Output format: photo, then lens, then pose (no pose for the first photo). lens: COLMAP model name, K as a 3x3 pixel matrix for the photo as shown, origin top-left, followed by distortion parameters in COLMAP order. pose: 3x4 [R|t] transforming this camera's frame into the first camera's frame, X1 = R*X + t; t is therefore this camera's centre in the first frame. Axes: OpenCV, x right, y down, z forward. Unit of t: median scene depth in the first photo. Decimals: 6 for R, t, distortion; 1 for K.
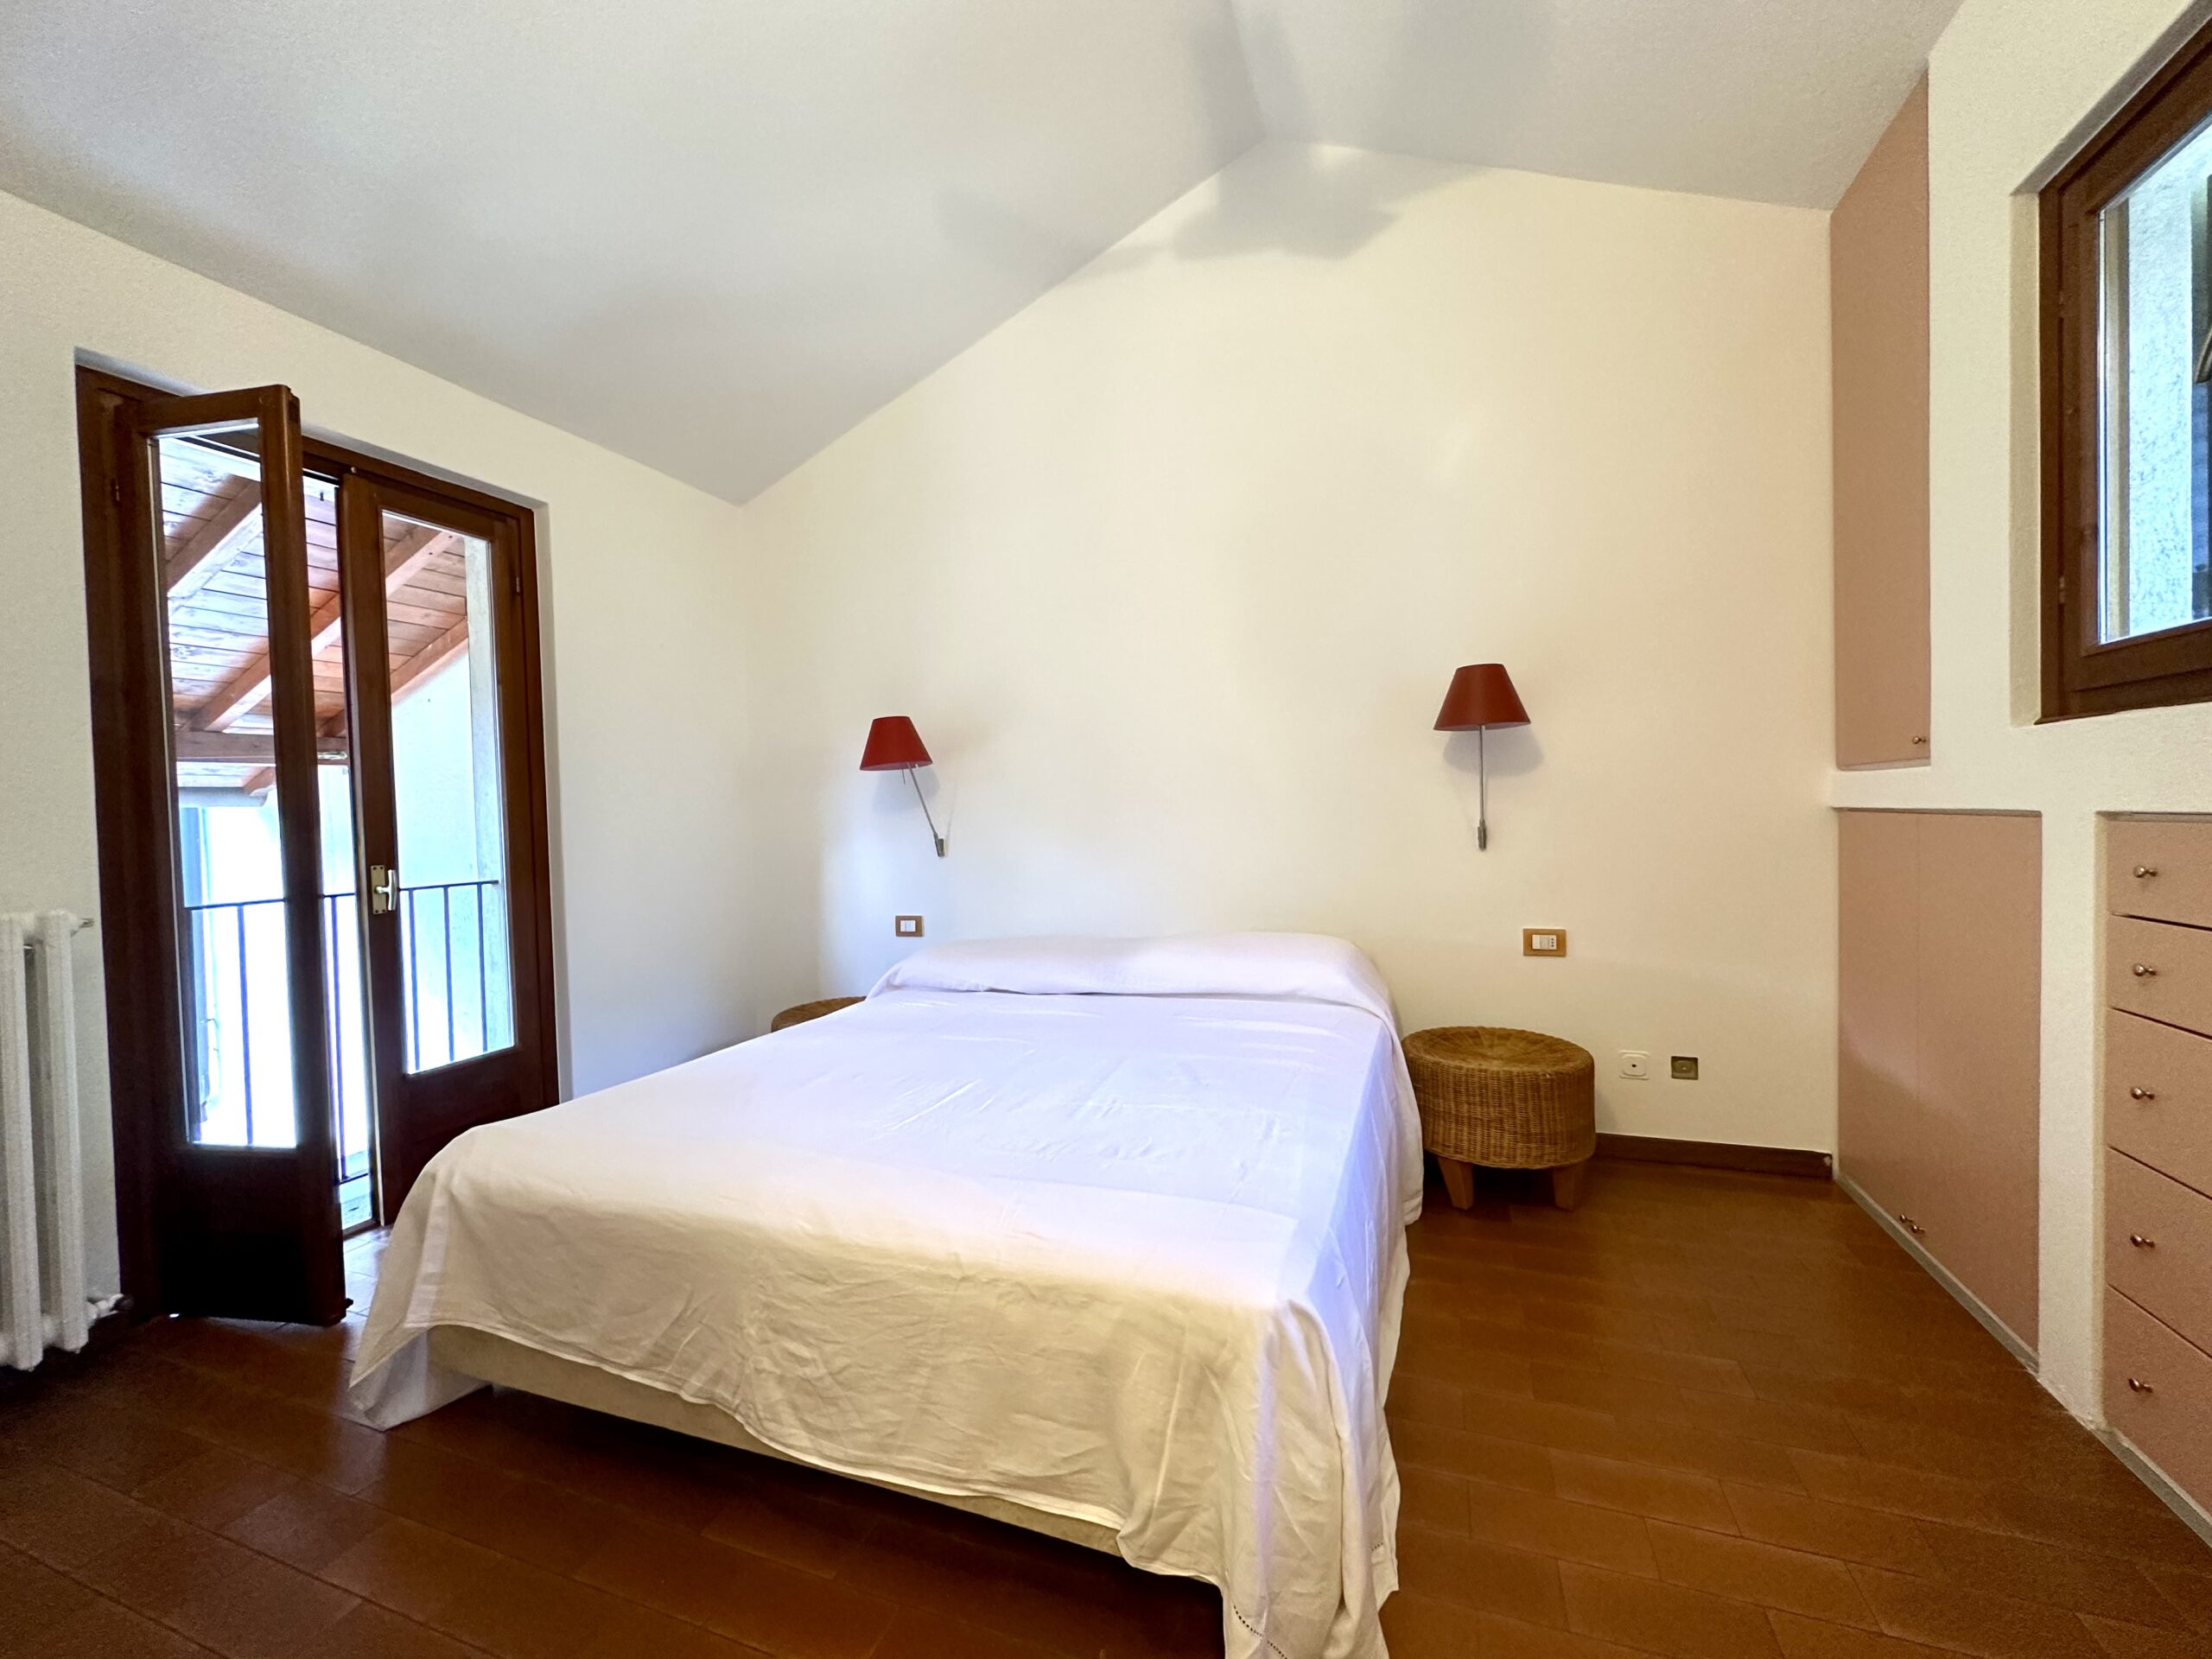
lens RADIAL K [[883.8, 0, 1106.0], [0, 883.8, 829.5], [0, 0, 1]] dist [-0.000977, 0.000111]
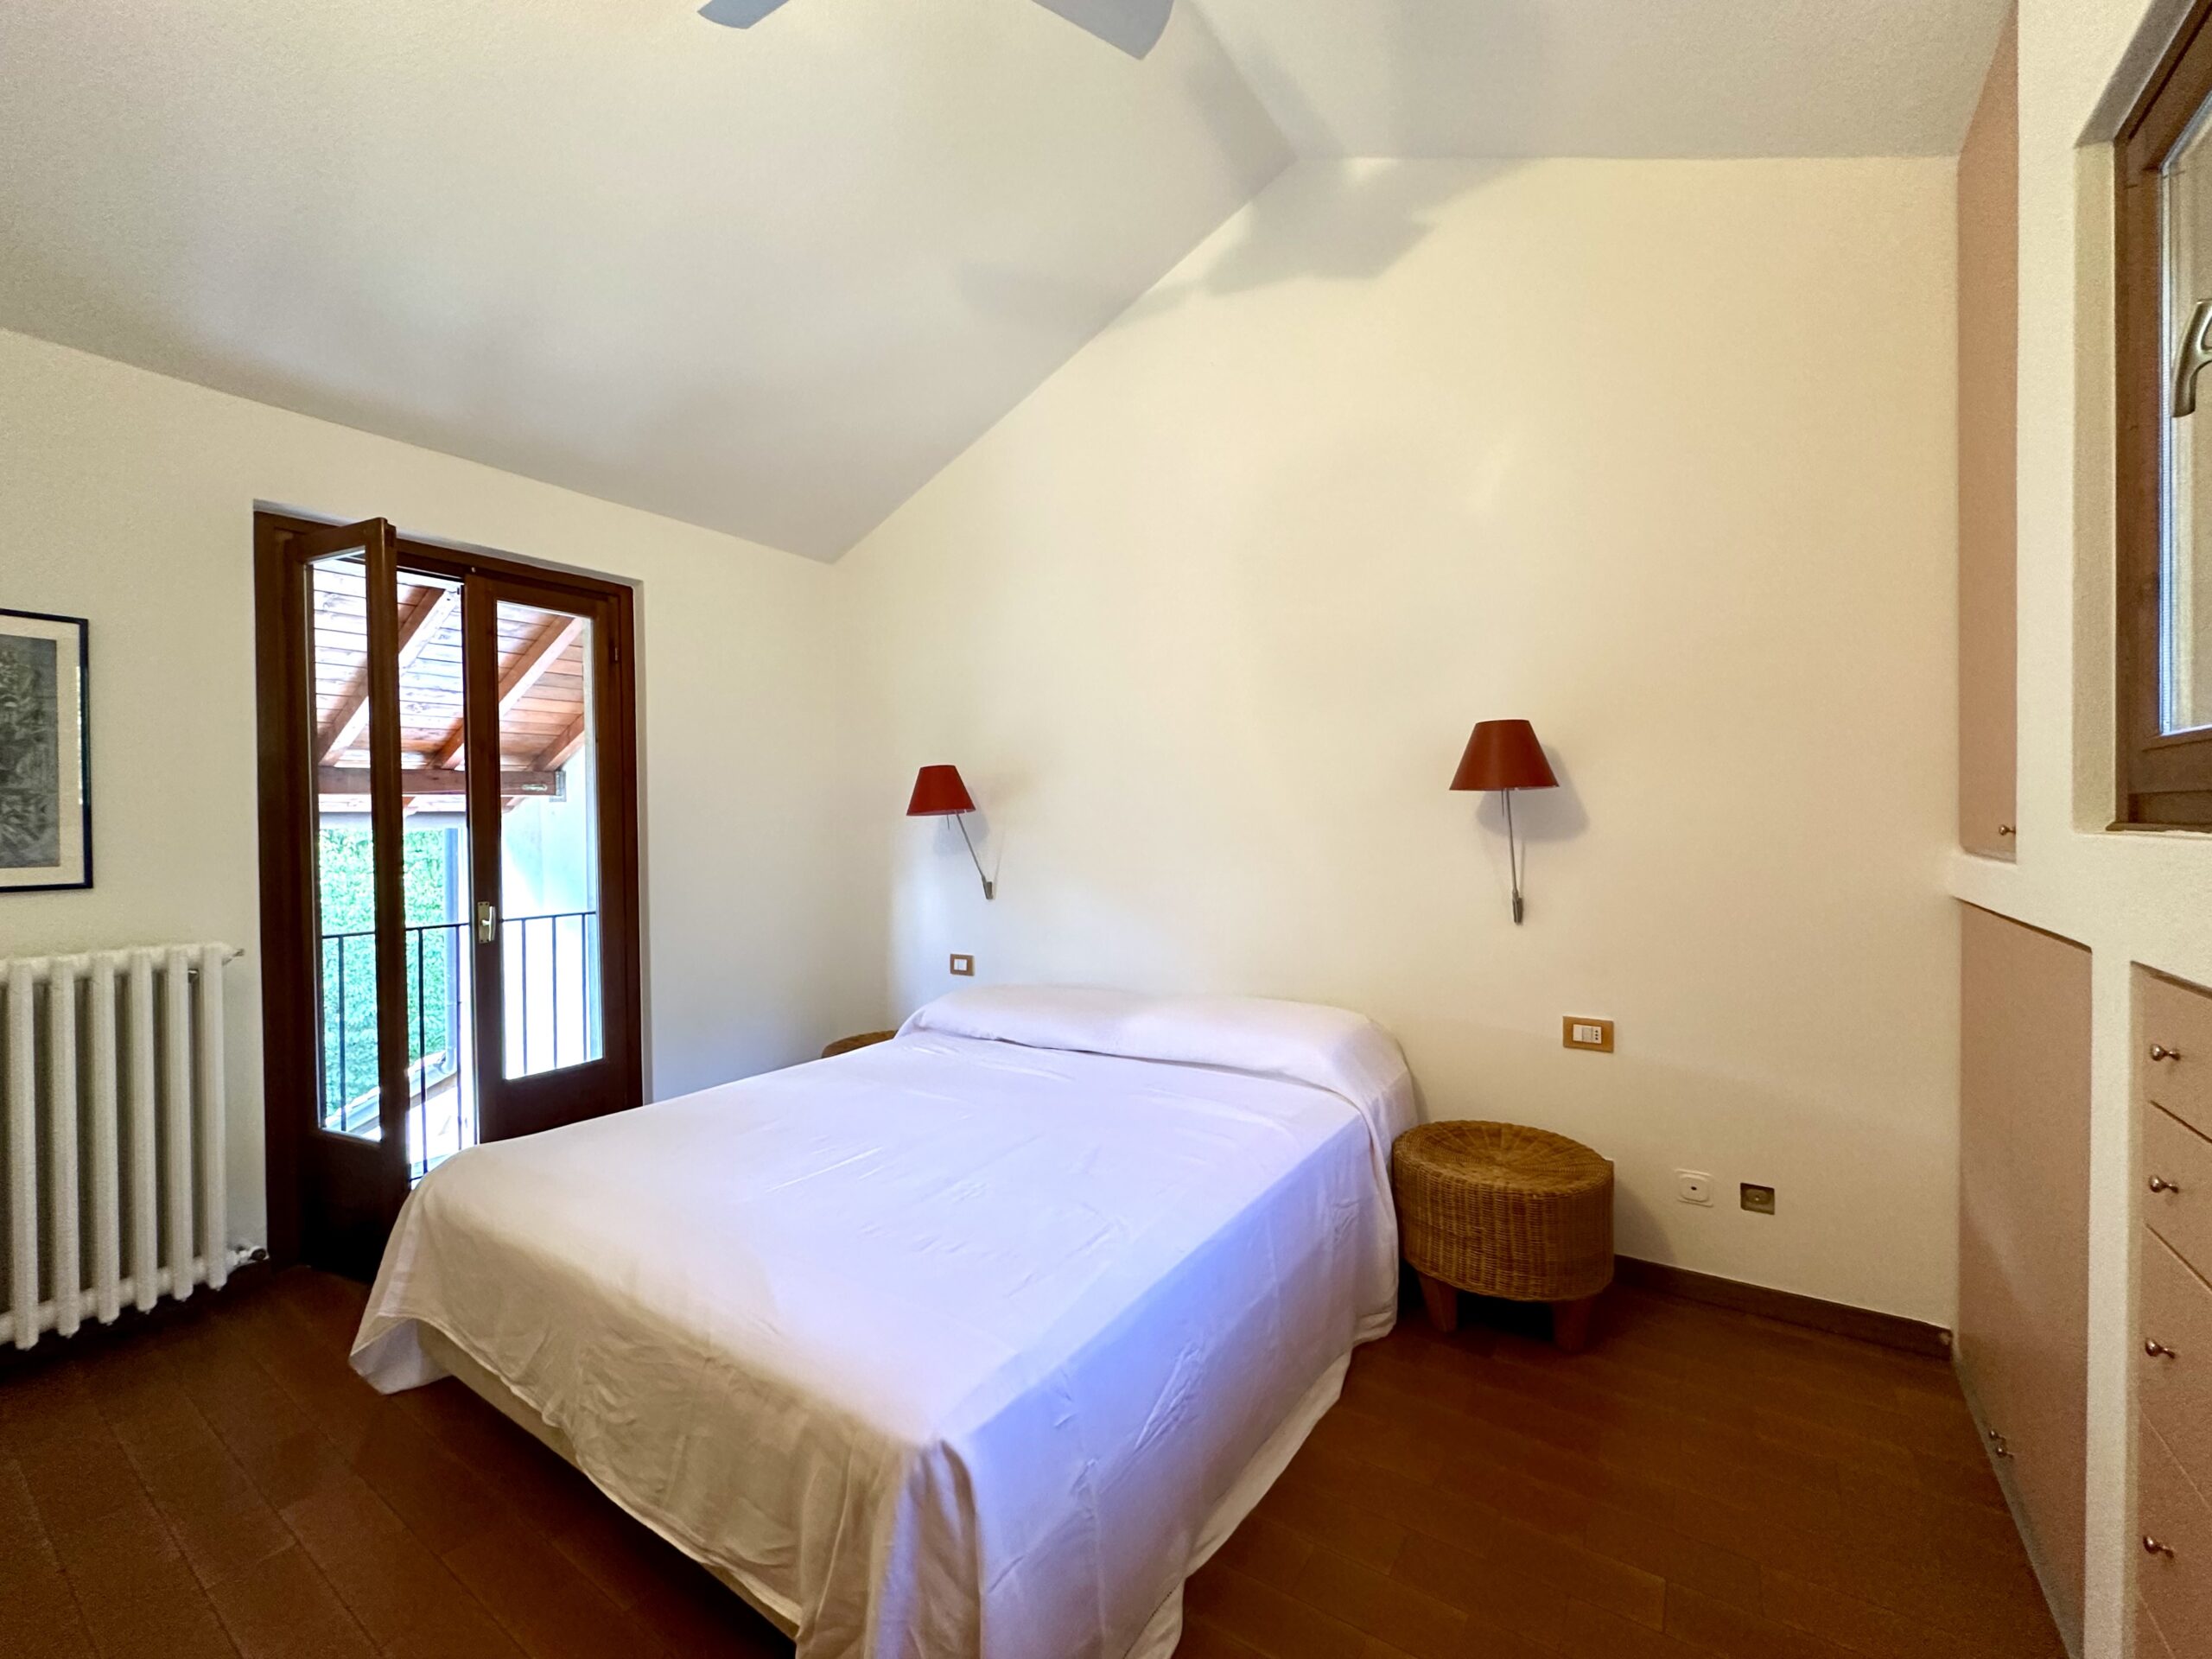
lens RADIAL K [[901.3, 0, 1106.3], [0, 901.3, 829.5], [0, 0, 1]] dist [-0.000158, -0.000168]
pose [[0.971305, 0.018611, -0.237108, 0.270869], [-0.020471, 0.999776, -0.005384, -0.066873], [0.236955, 0.010083, 0.971468, 0.023842]]
